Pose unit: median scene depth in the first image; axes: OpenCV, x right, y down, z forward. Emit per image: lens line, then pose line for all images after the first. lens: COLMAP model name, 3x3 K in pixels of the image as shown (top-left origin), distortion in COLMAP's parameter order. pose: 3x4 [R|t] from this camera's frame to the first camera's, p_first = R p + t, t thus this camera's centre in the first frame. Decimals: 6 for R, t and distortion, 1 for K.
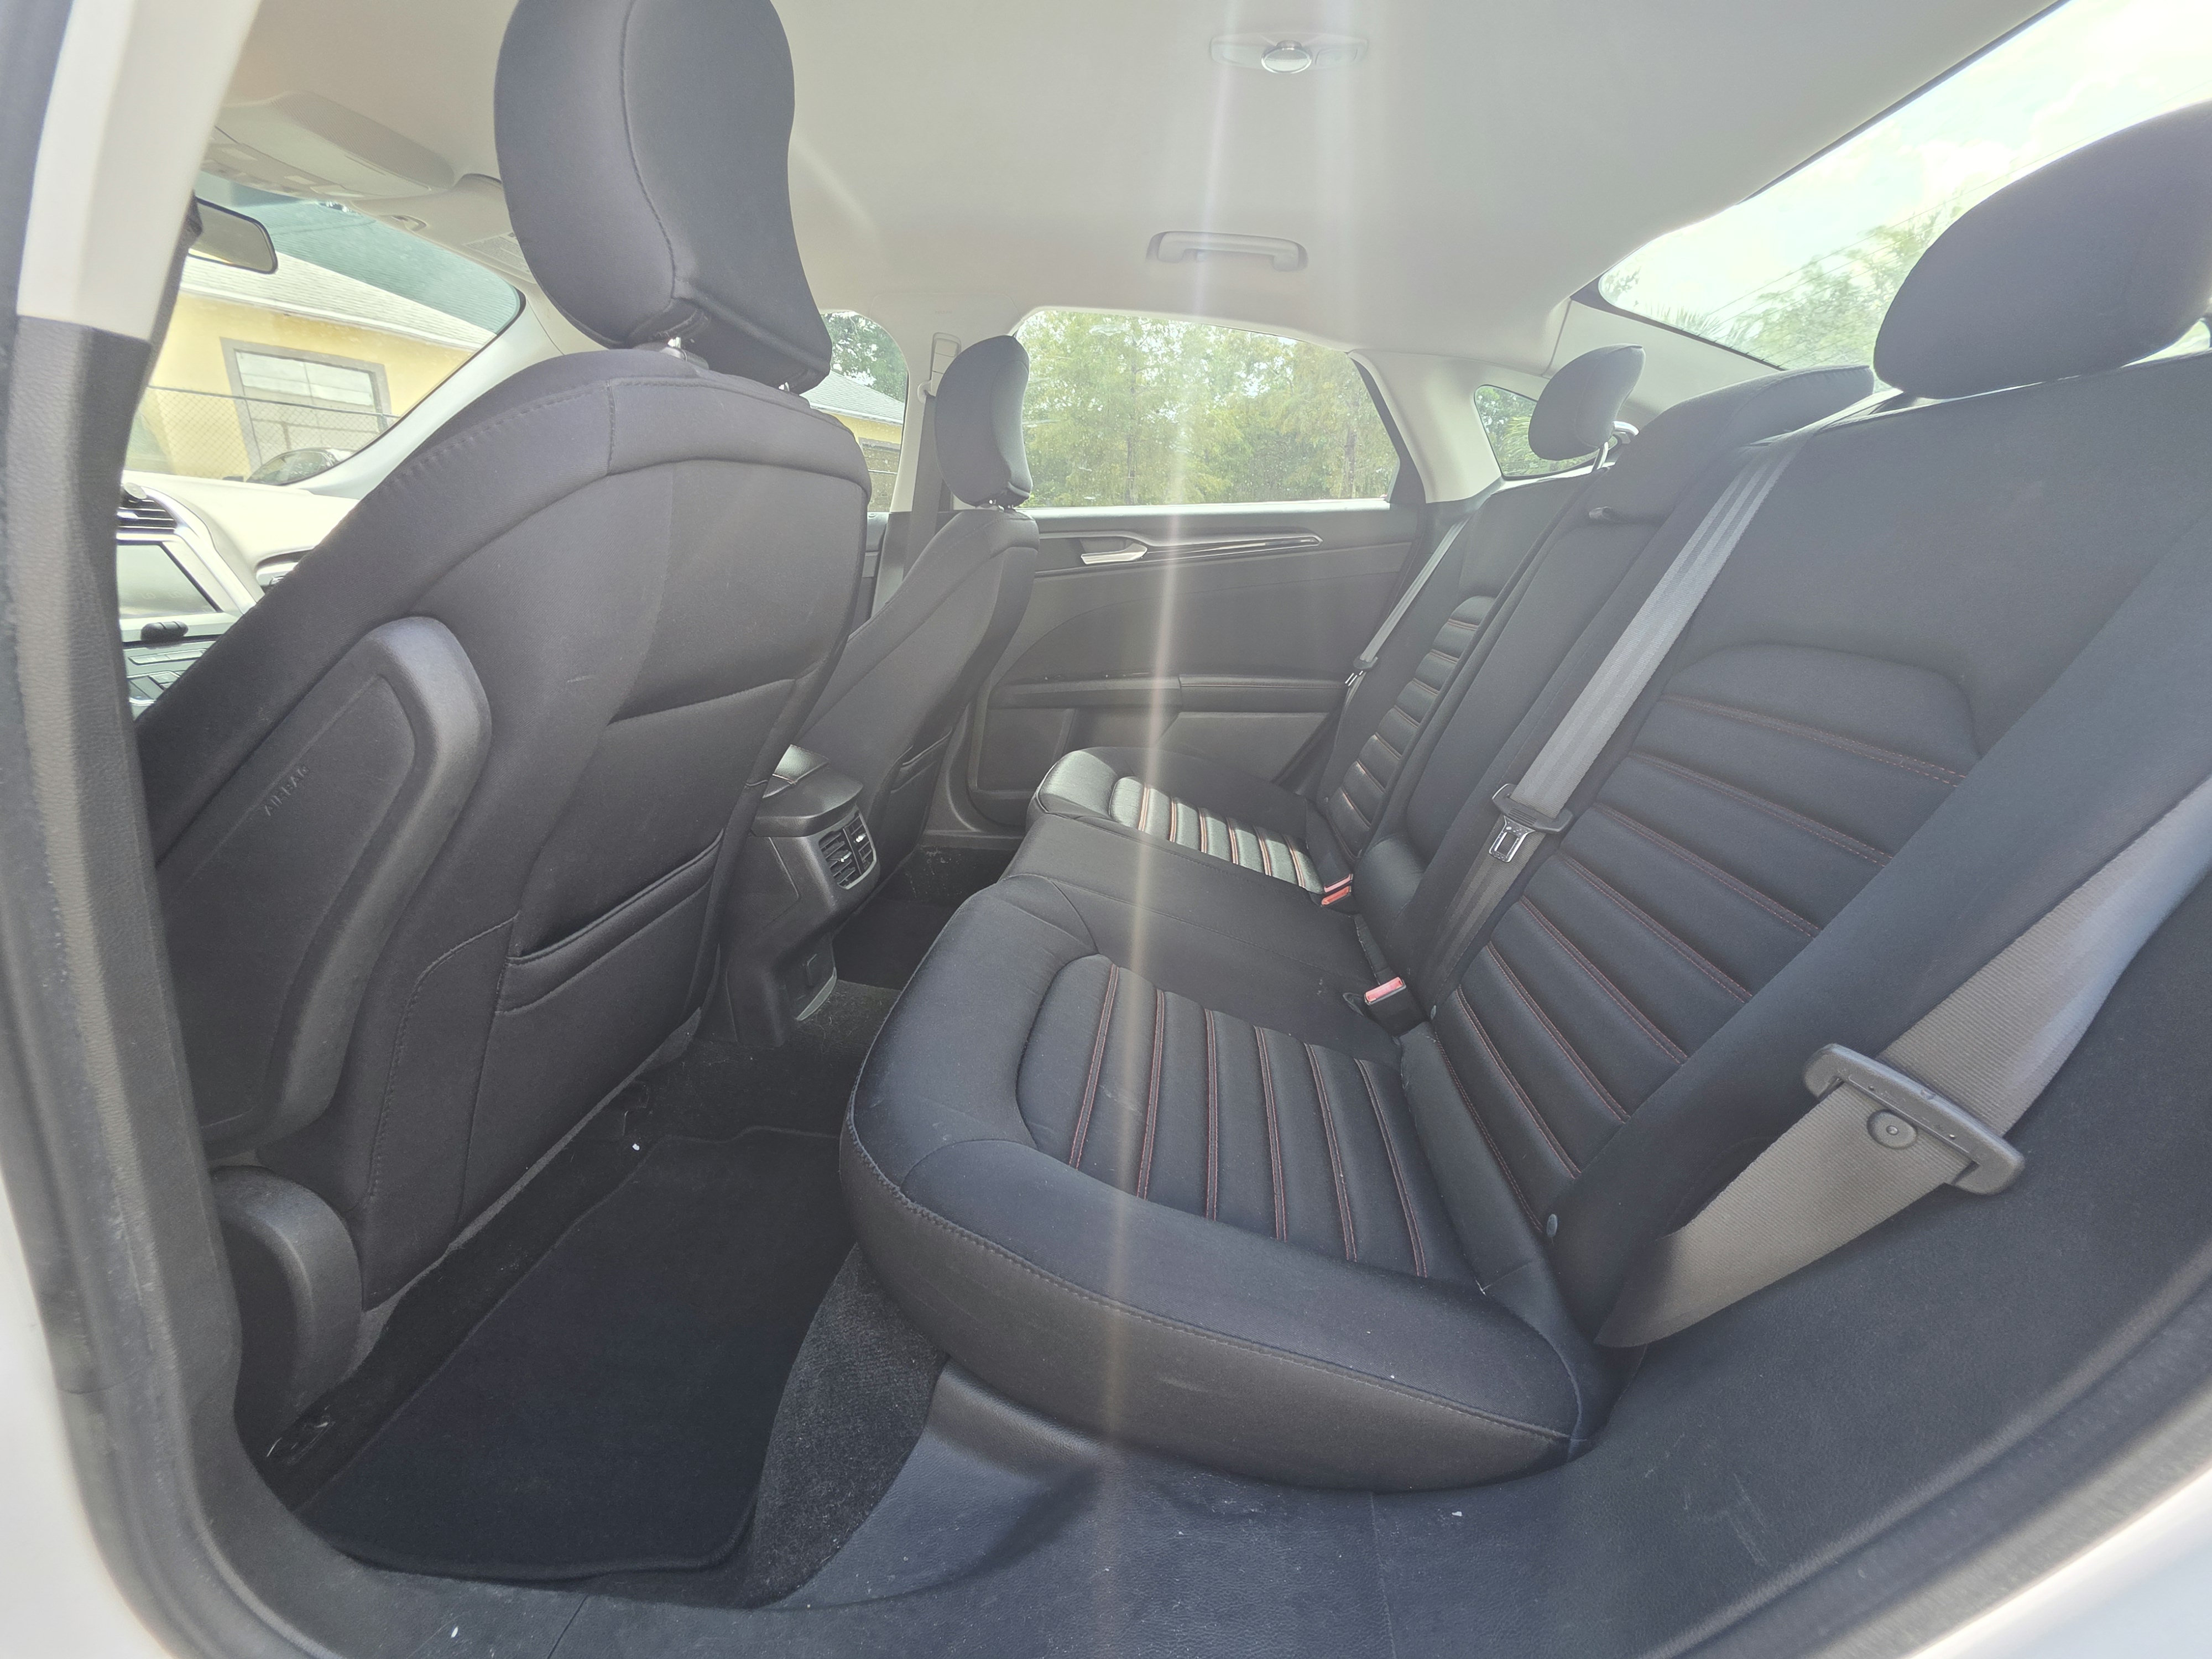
lens RADIAL K [[879.2, 0, 1107.9], [0, 879.2, 826.7], [0, 0, 1]] dist [0.006963, -0.000125]
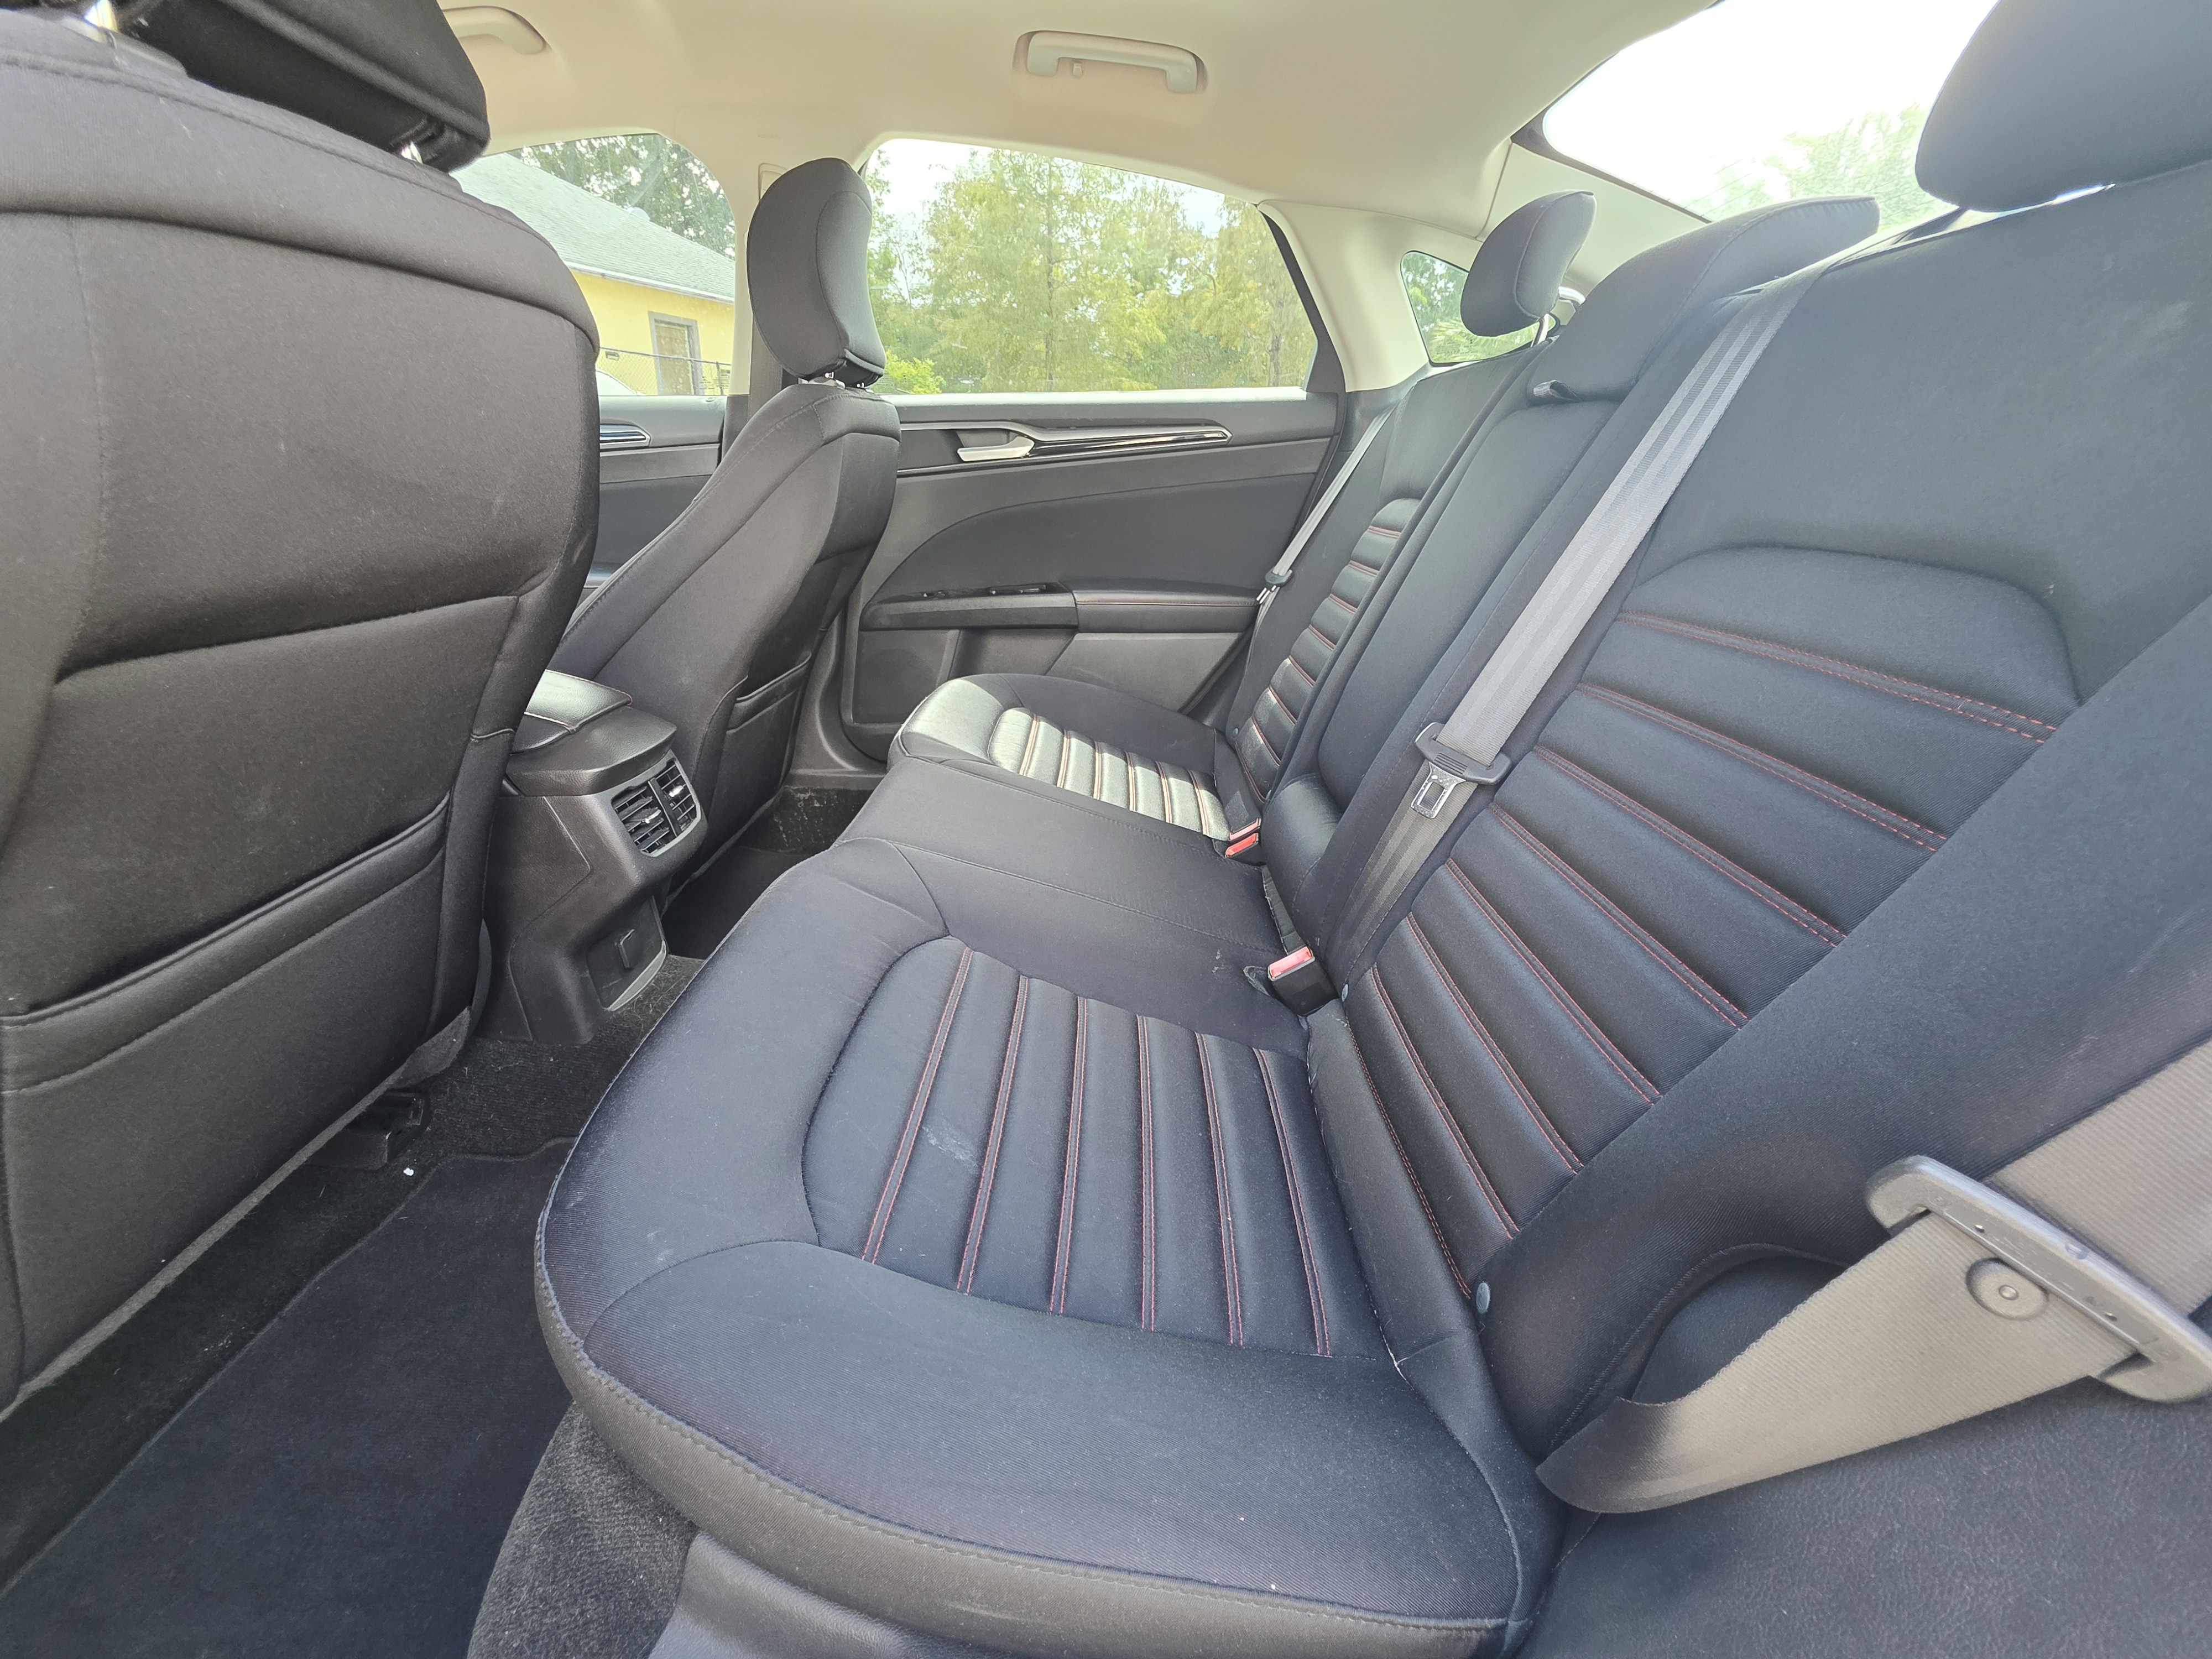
lens RADIAL K [[879.2, 0, 1108.9], [0, 879.2, 823.1], [0, 0, 1]] dist [0.006963, -0.000125]
pose [[0.996531, -0.023638, 0.079798, 0.092947], [0.016672, 0.996081, 0.086860, -0.036316], [-0.081539, -0.085228, 0.993019, 0.222594]]
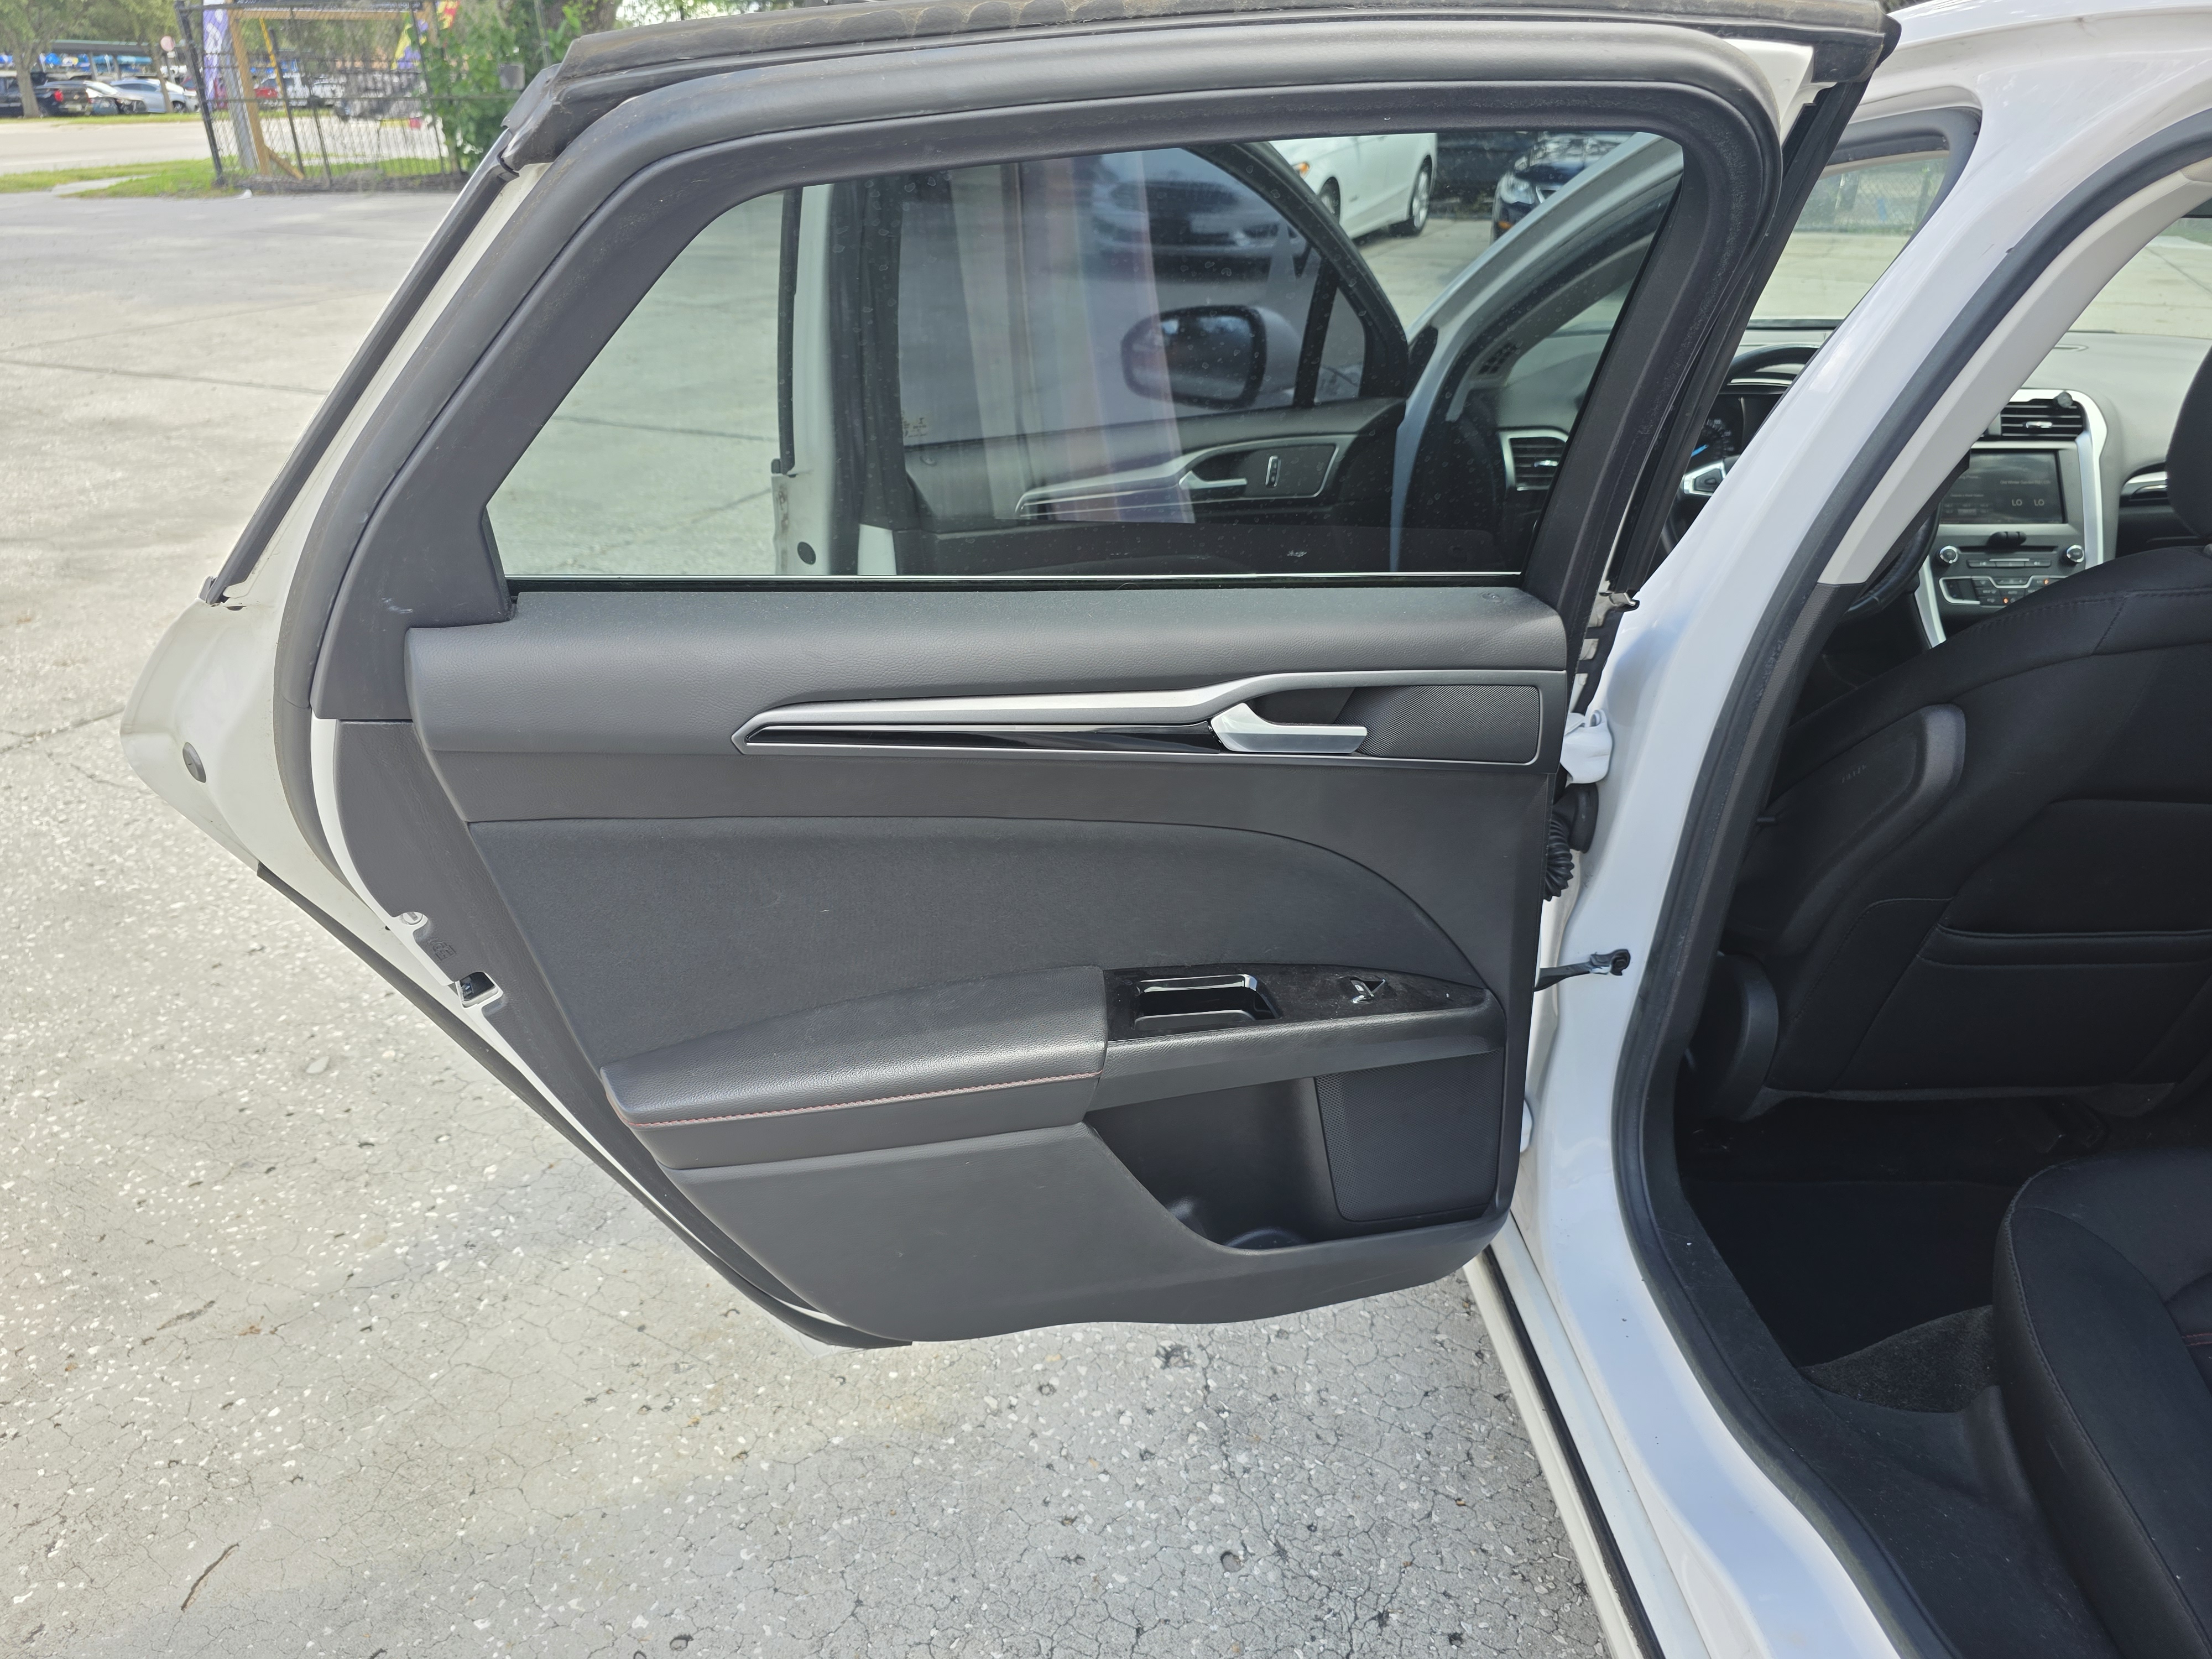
lens RADIAL K [[1491.8, 0, 1107.0], [0, 1491.8, 826.6], [0, 0, 1]] dist [0.030954, -0.022875]
pose [[0.127896, 0.396664, -0.909011, 0.977264], [-0.302179, 0.888545, 0.345217, -0.323695], [0.944632, 0.230532, 0.233505, -0.633298]]
